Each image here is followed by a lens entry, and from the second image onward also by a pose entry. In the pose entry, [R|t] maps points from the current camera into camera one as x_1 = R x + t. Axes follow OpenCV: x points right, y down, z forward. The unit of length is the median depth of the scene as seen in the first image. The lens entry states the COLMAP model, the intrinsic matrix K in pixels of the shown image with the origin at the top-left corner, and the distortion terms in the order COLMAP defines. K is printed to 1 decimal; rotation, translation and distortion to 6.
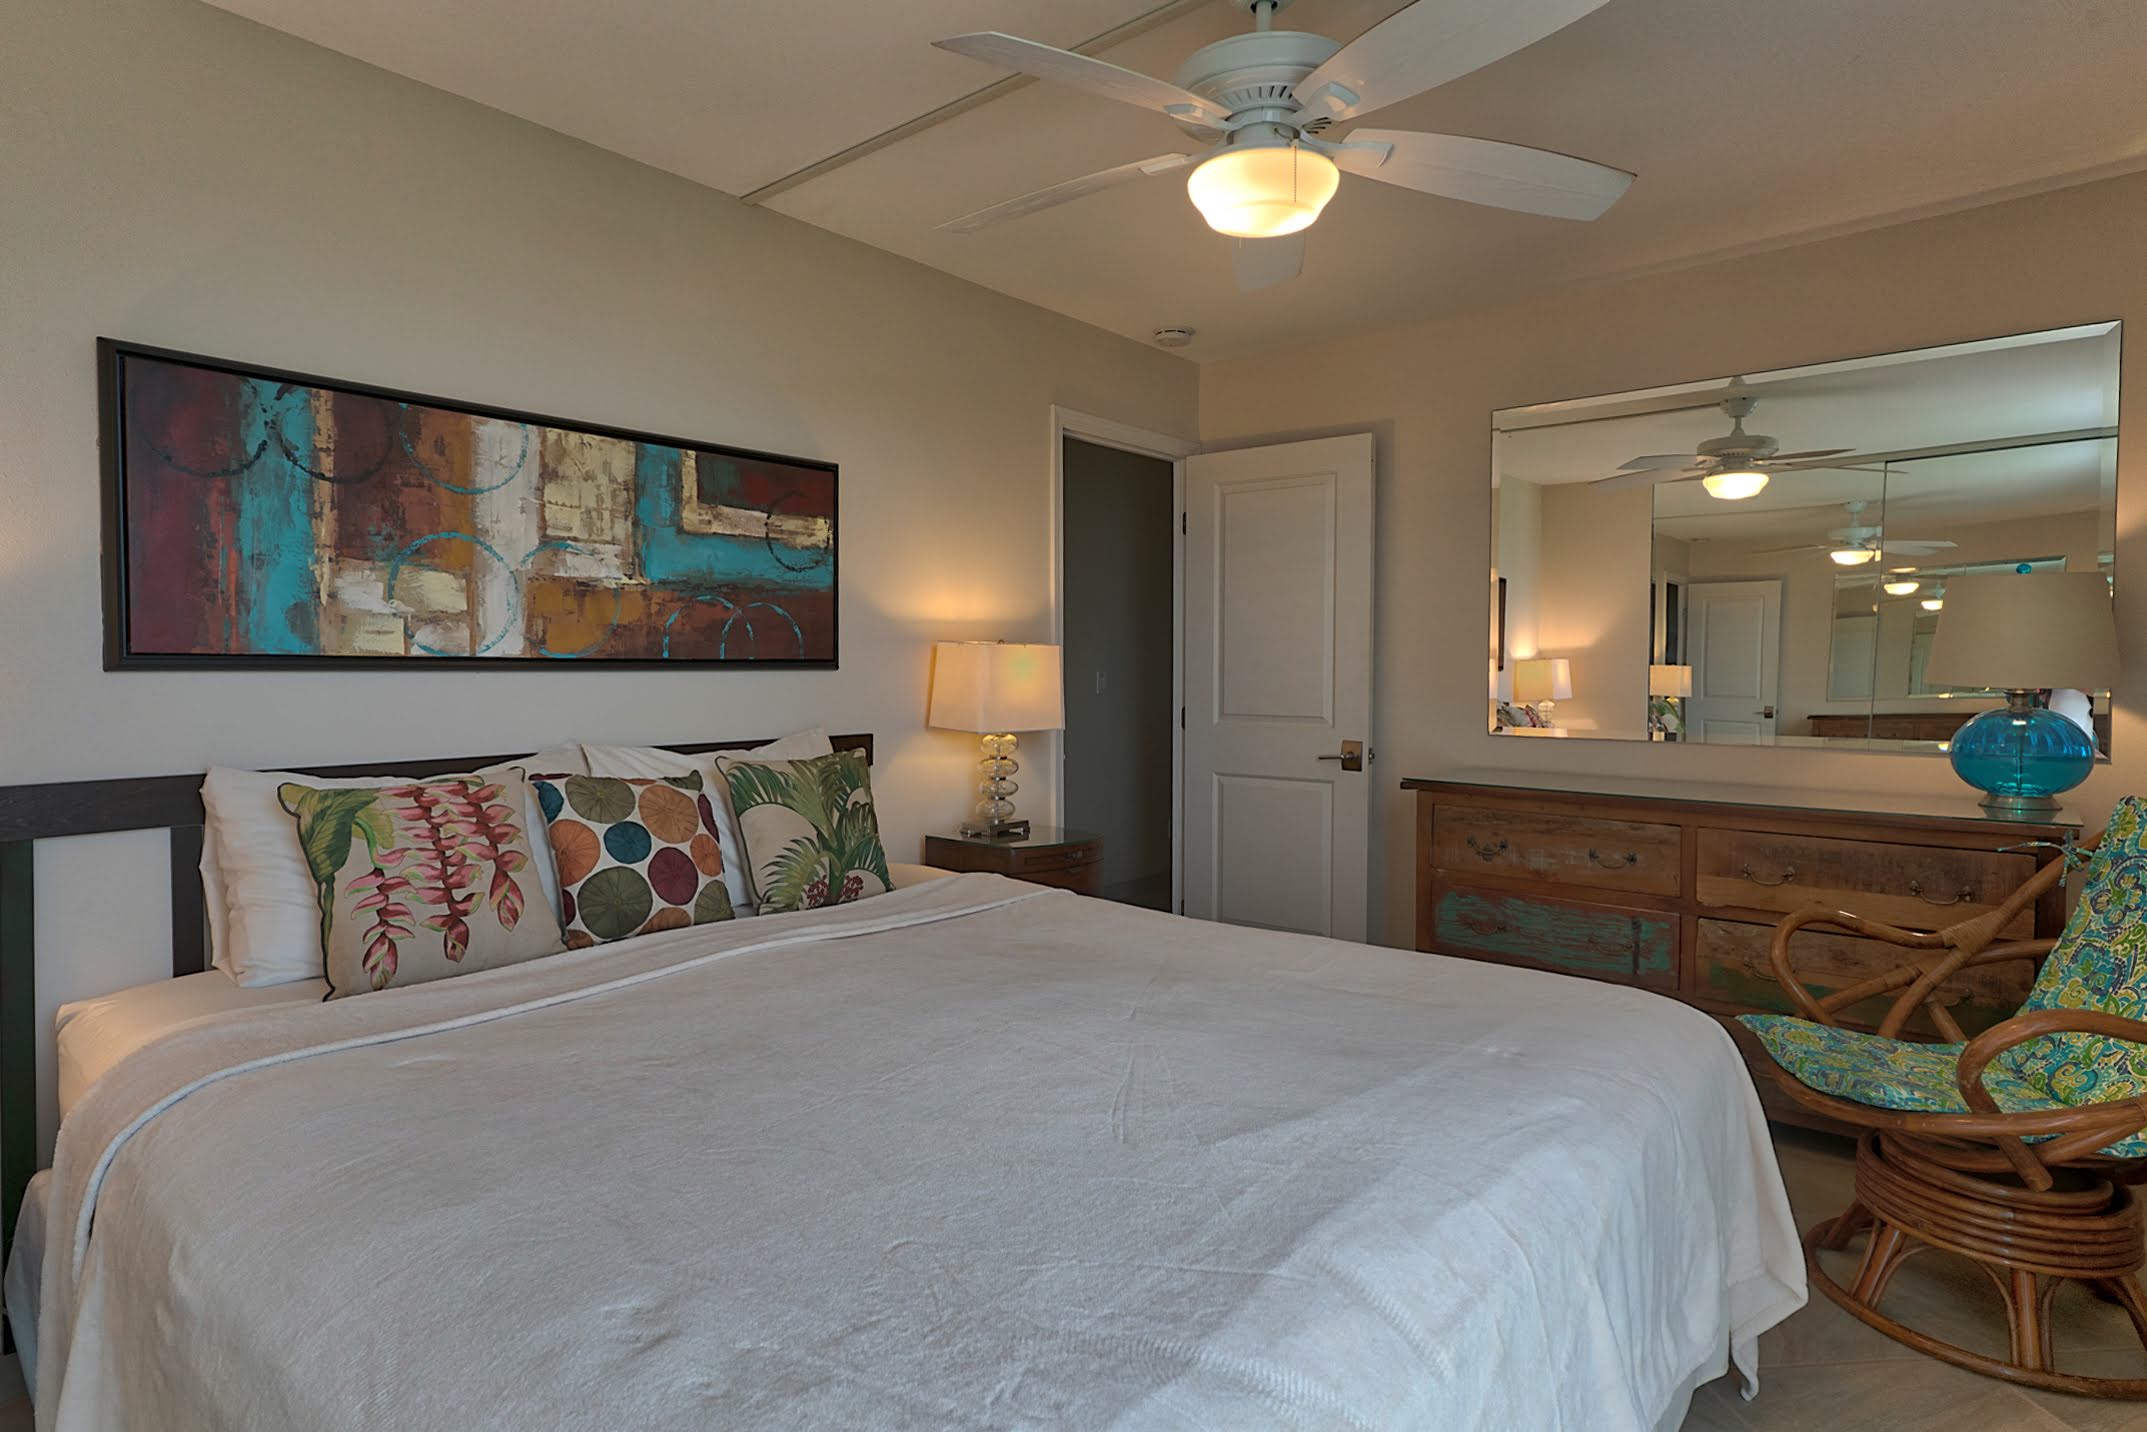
lens RADIAL K [[1175.8, 0, 1076.4], [0, 1175.8, 691.4], [0, 0, 1]] dist [0.010739, 0.002526]
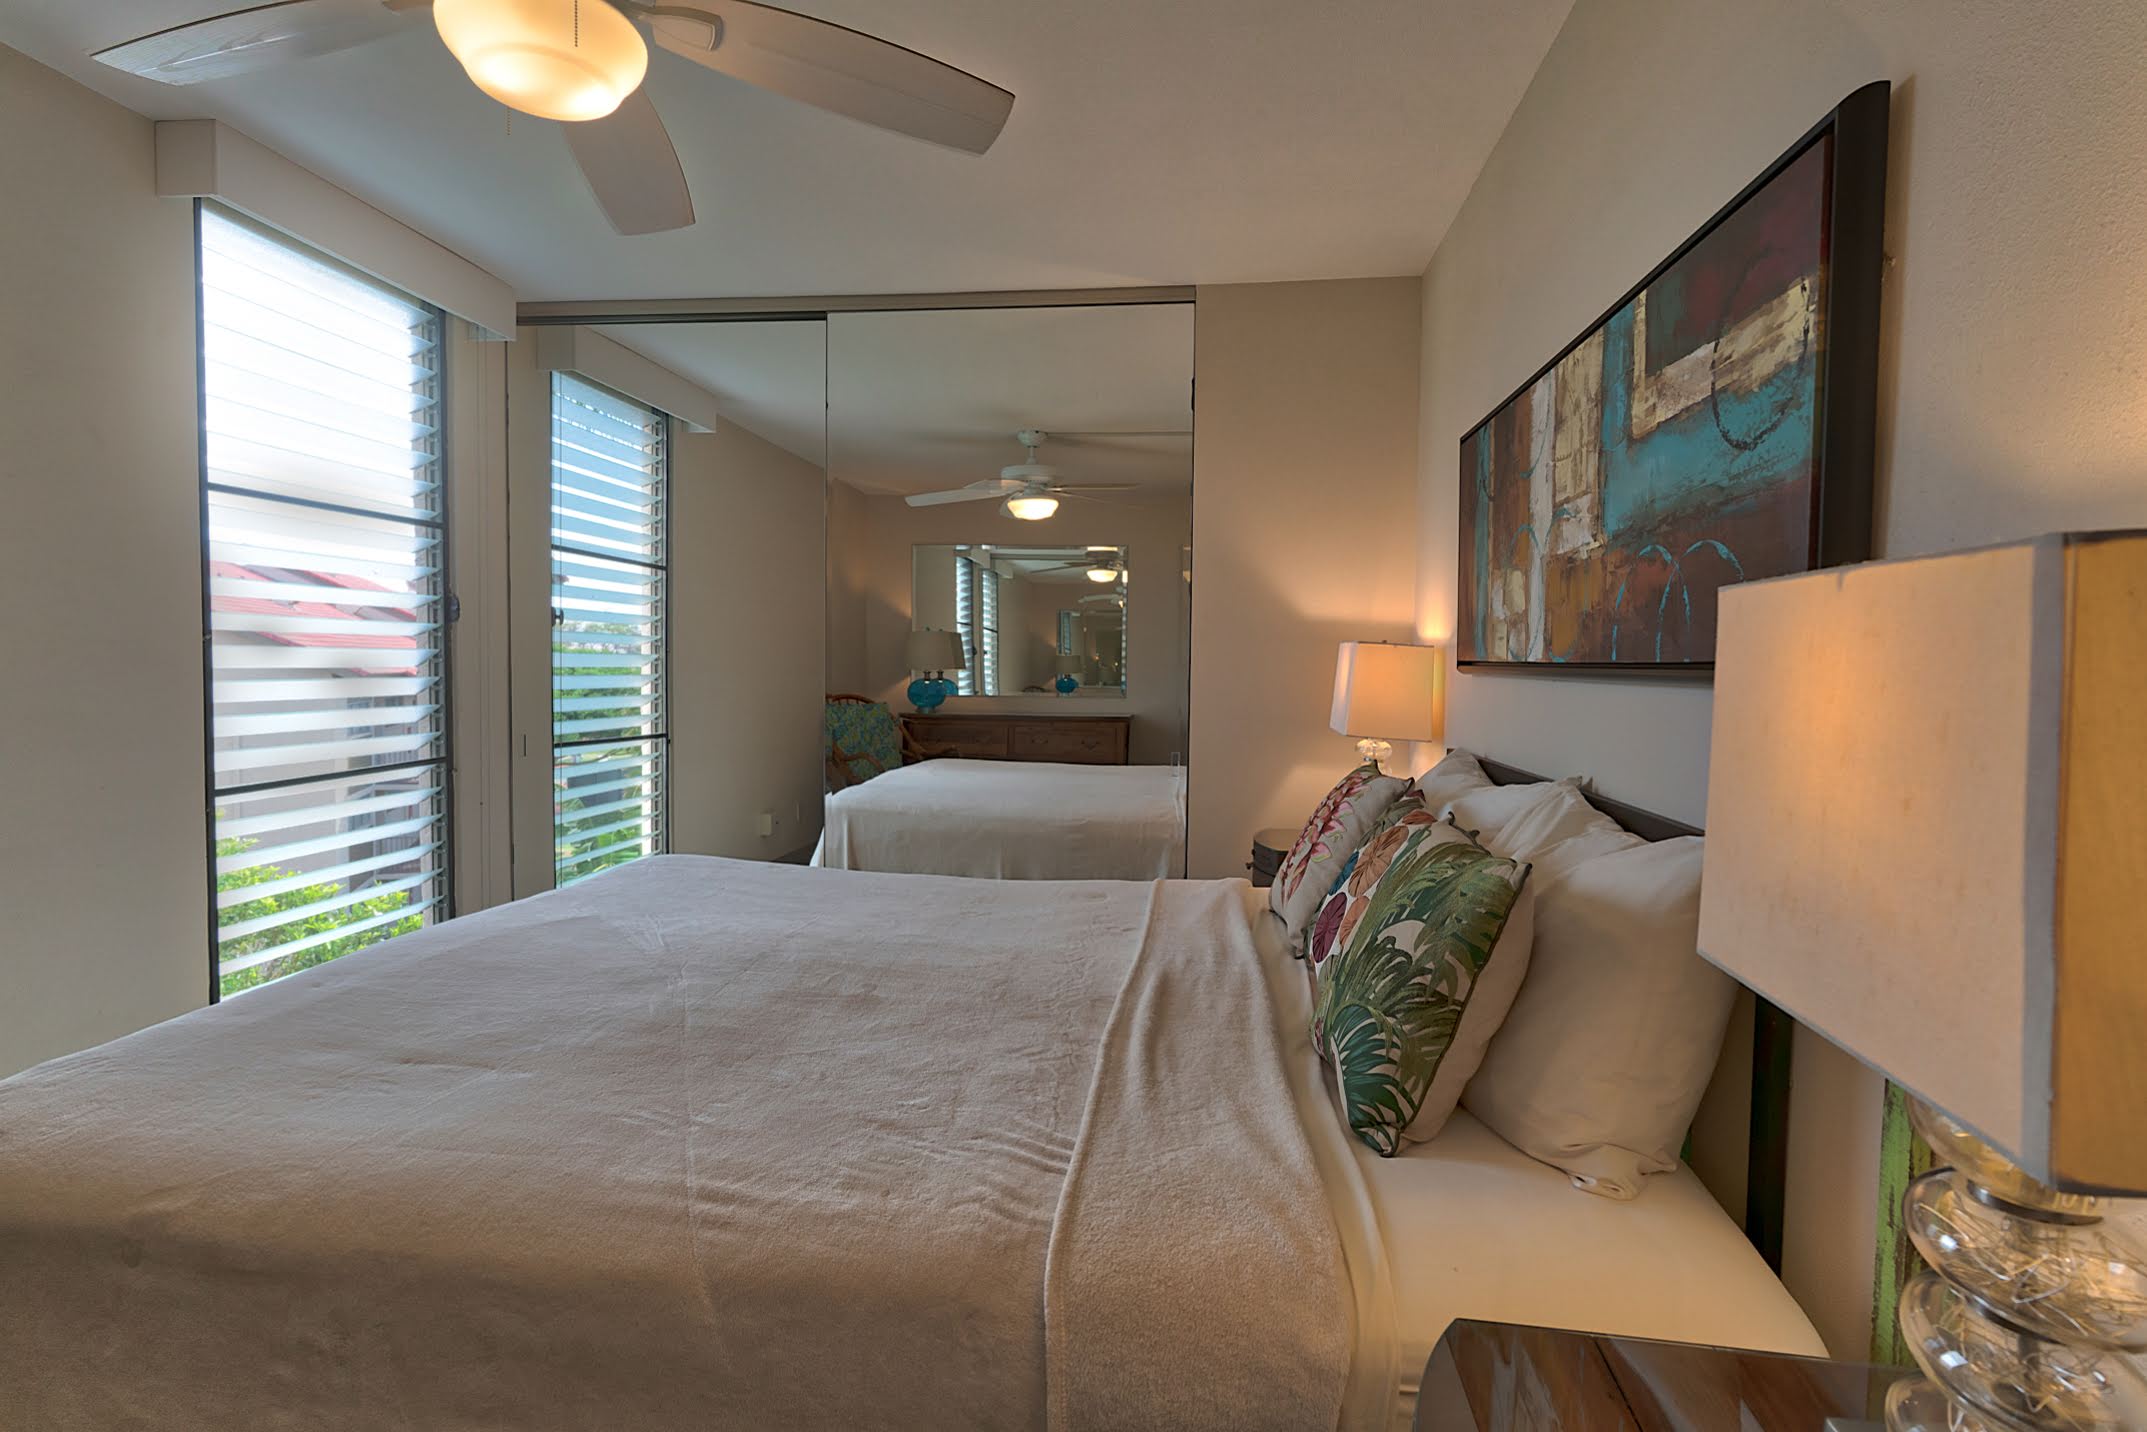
lens RADIAL K [[1084.3, 0, 1073.5], [0, 1084.3, 716.0], [0, 0, 1]] dist [-0.002276, 0.000555]
pose [[-0.844531, 0.012461, -0.535362, 0.187491], [-0.028863, 0.997217, 0.068742, -0.031906], [0.534729, 0.073507, -0.841821, 1.363195]]
